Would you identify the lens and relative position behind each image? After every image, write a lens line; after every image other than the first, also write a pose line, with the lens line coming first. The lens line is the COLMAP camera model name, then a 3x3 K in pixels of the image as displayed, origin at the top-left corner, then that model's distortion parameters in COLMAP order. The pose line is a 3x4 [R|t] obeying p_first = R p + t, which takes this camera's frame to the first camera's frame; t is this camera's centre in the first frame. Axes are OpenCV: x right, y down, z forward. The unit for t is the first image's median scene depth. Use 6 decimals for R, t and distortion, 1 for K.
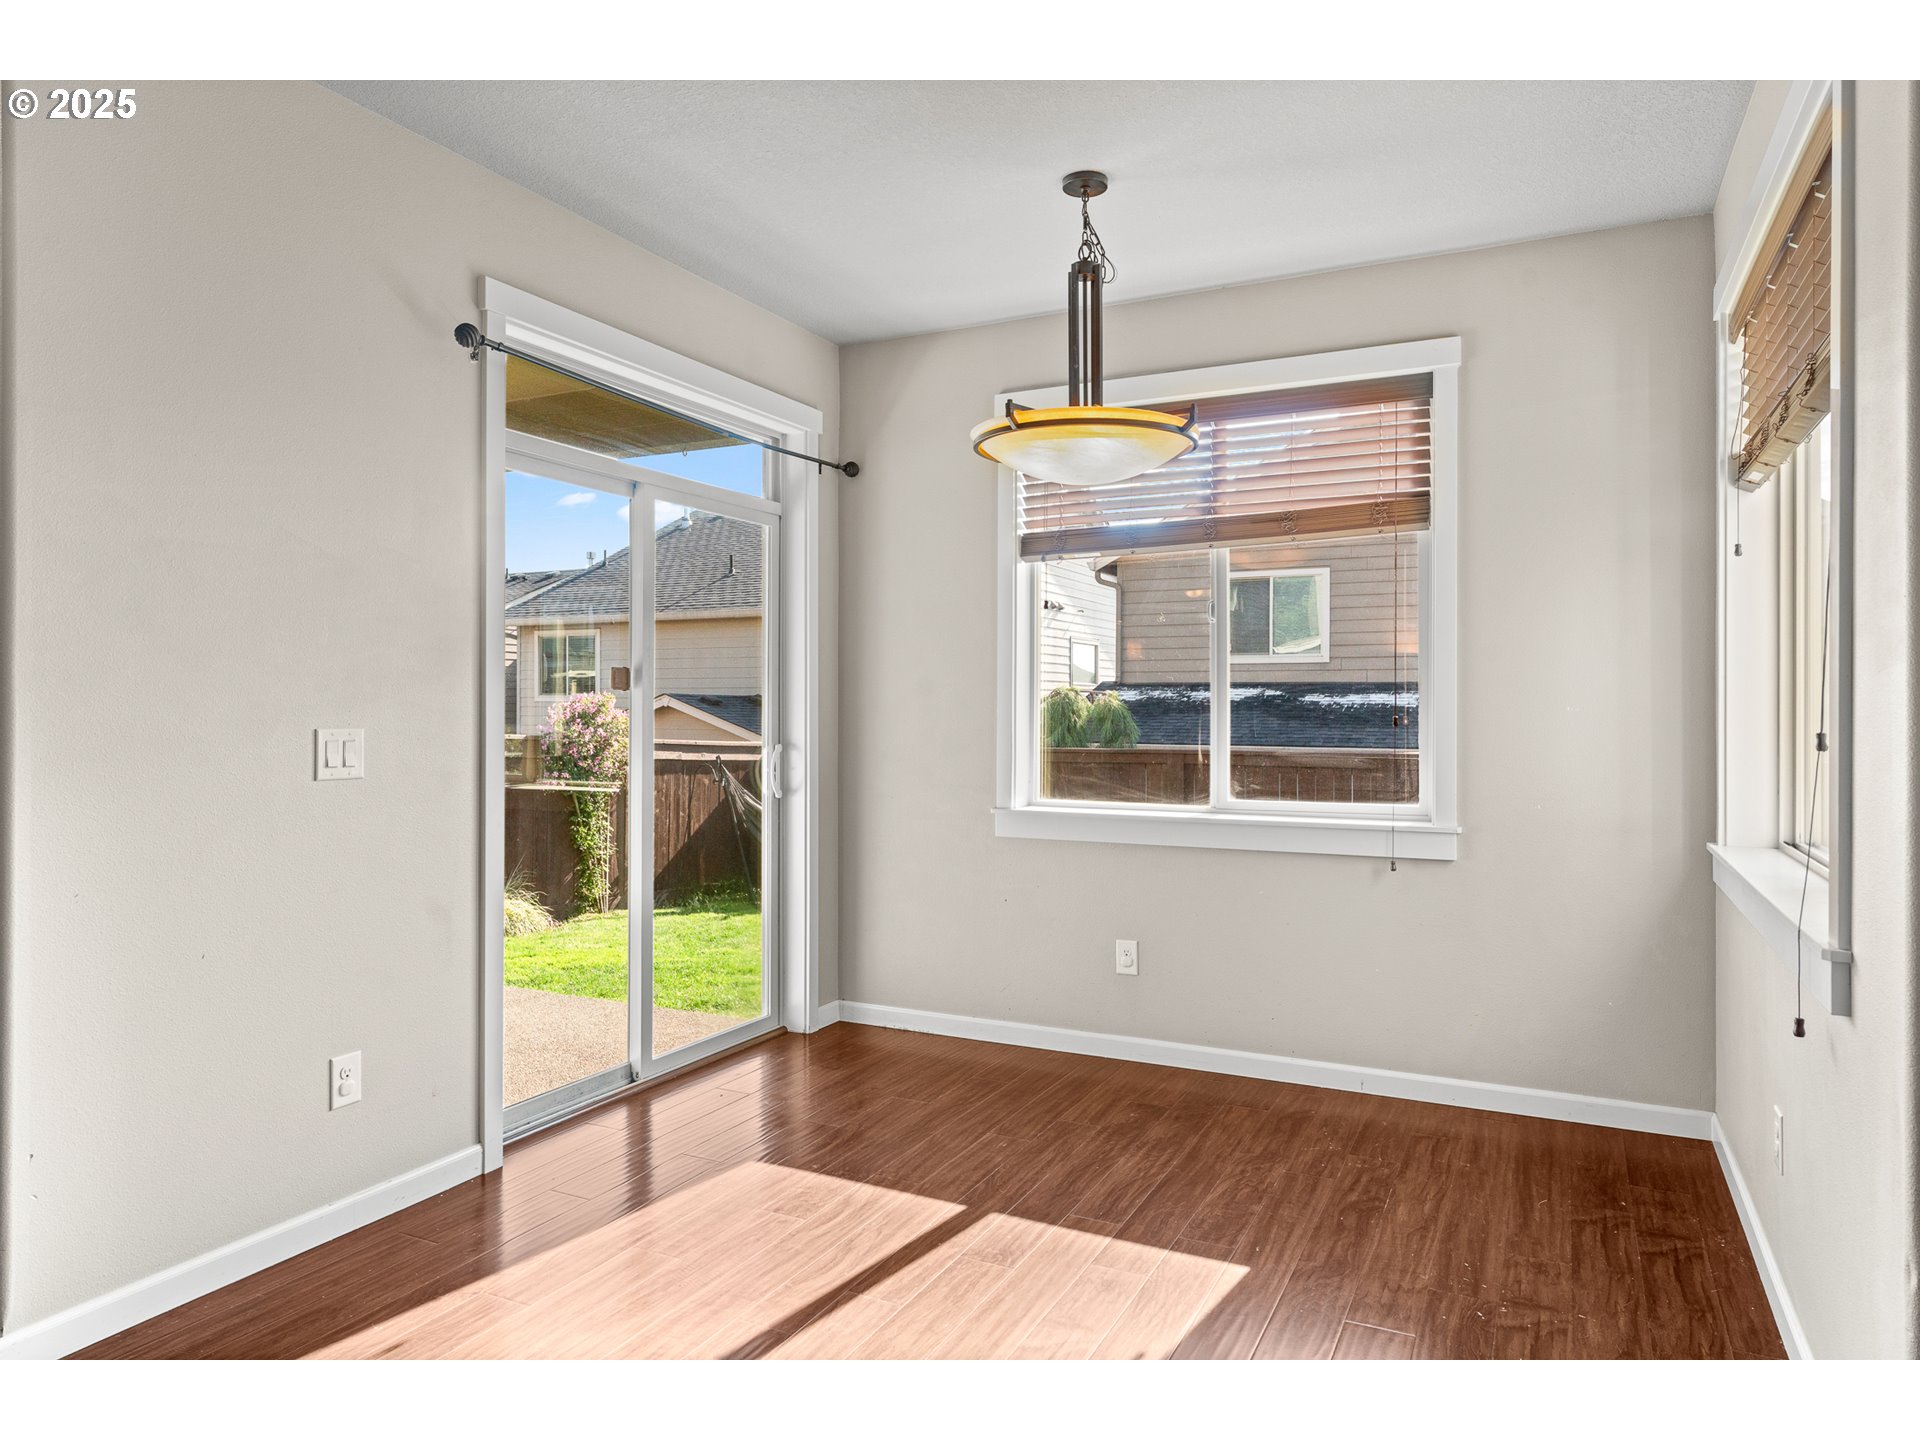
lens RADIAL K [[1211.5, 0, 972.5], [0, 1211.5, 697.5], [0, 0, 1]] dist [-0.003497, 0.013673]
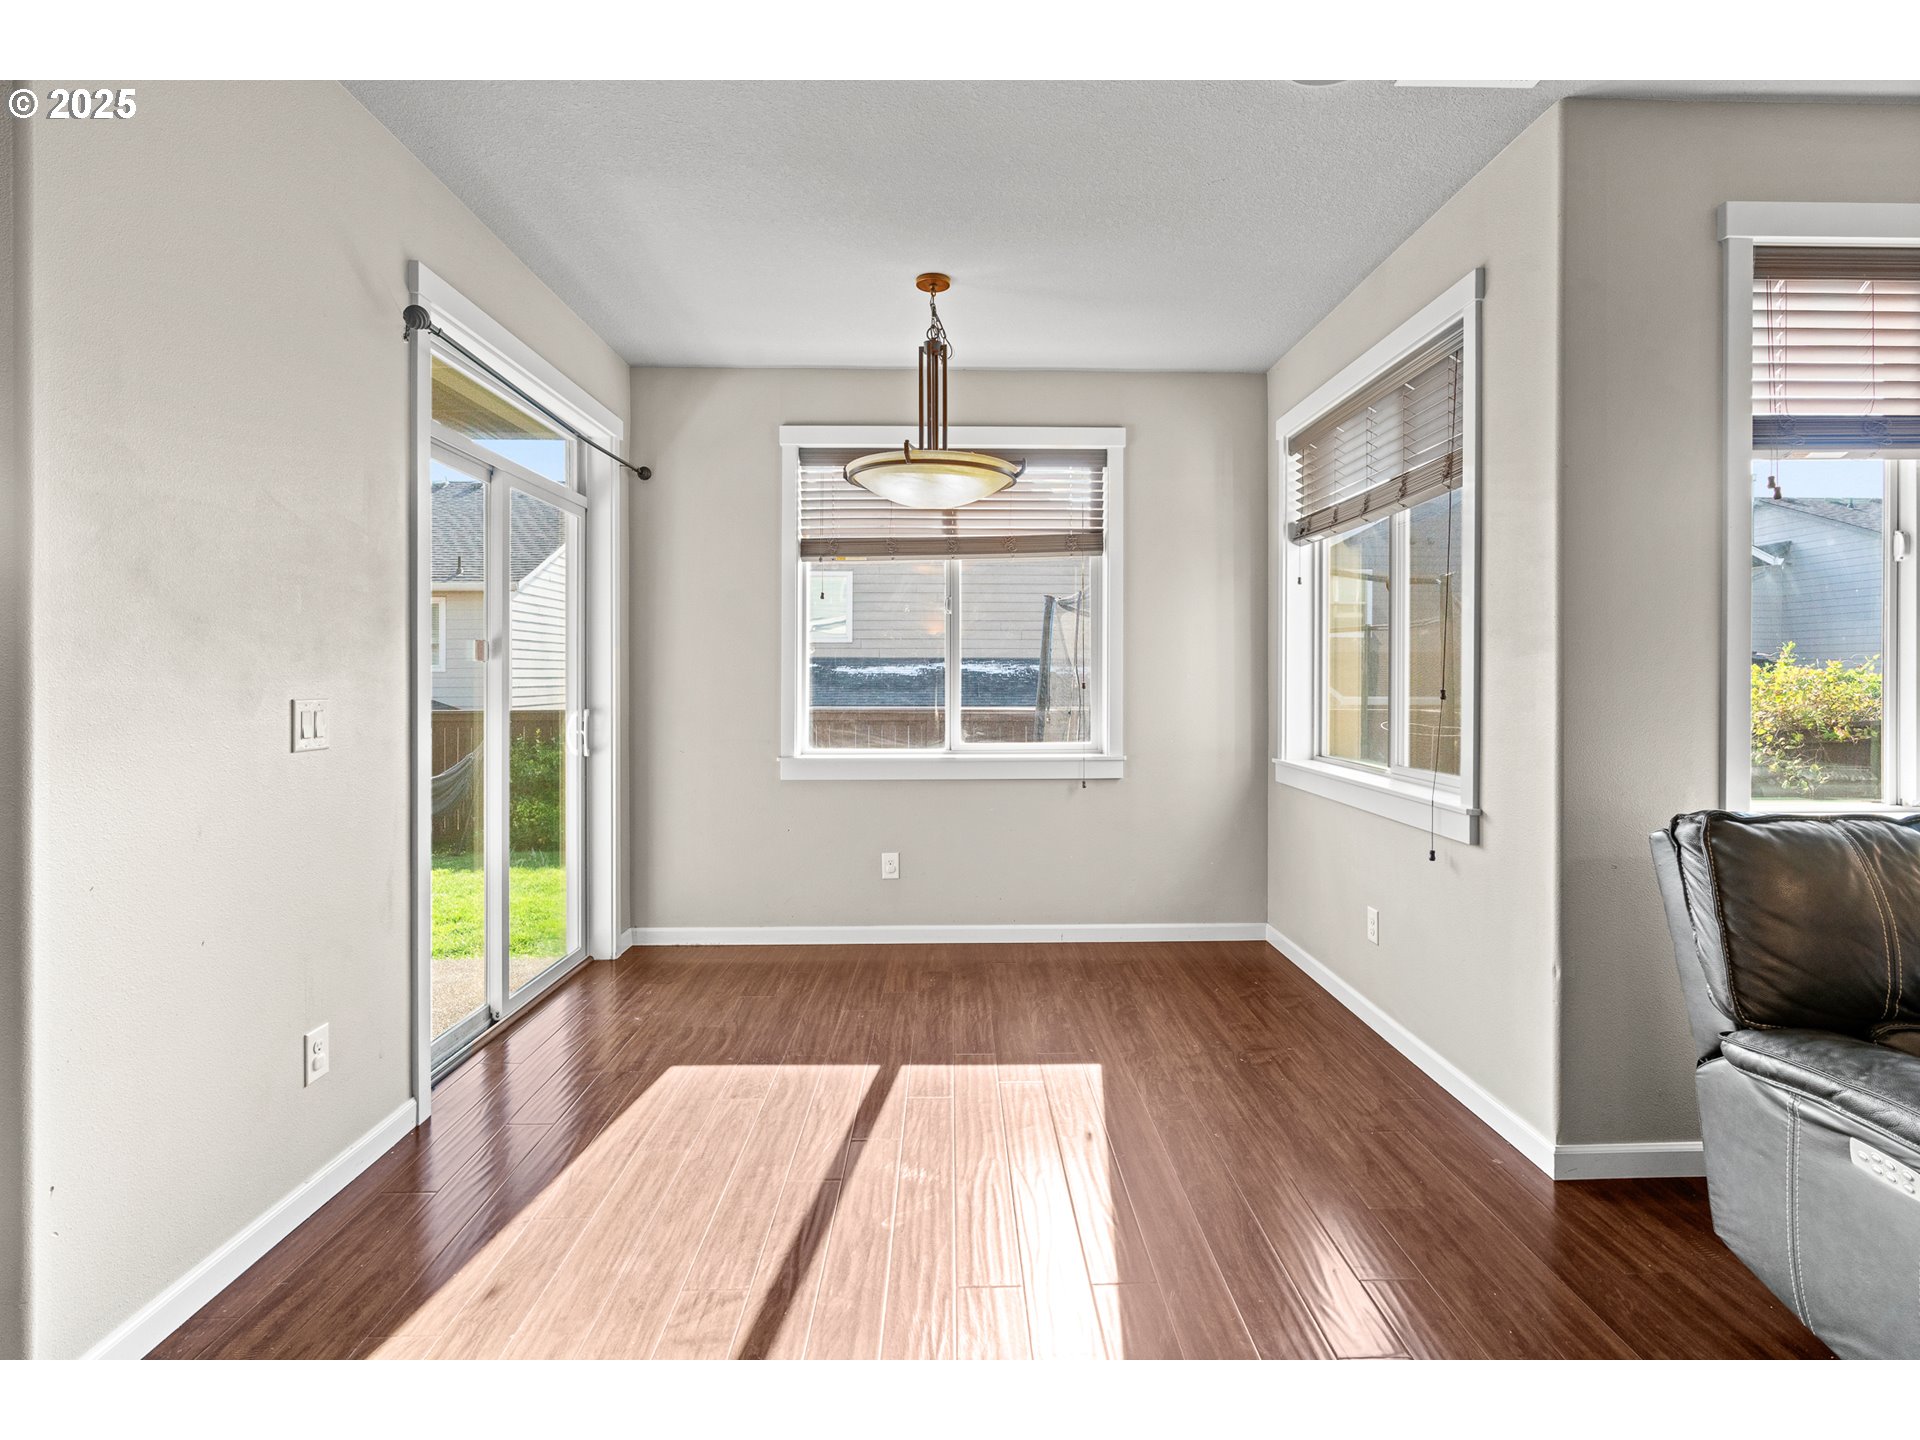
lens RADIAL K [[943.8, 0, 989.6], [0, 943.8, 670.7], [0, 0, 1]] dist [-0.011589, 0.006204]
pose [[0.882078, 0.001120, 0.471103, -0.276426], [-0.002210, 0.999996, 0.001760, 0.000153], [-0.471099, -0.002593, 0.882077, 0.046474]]
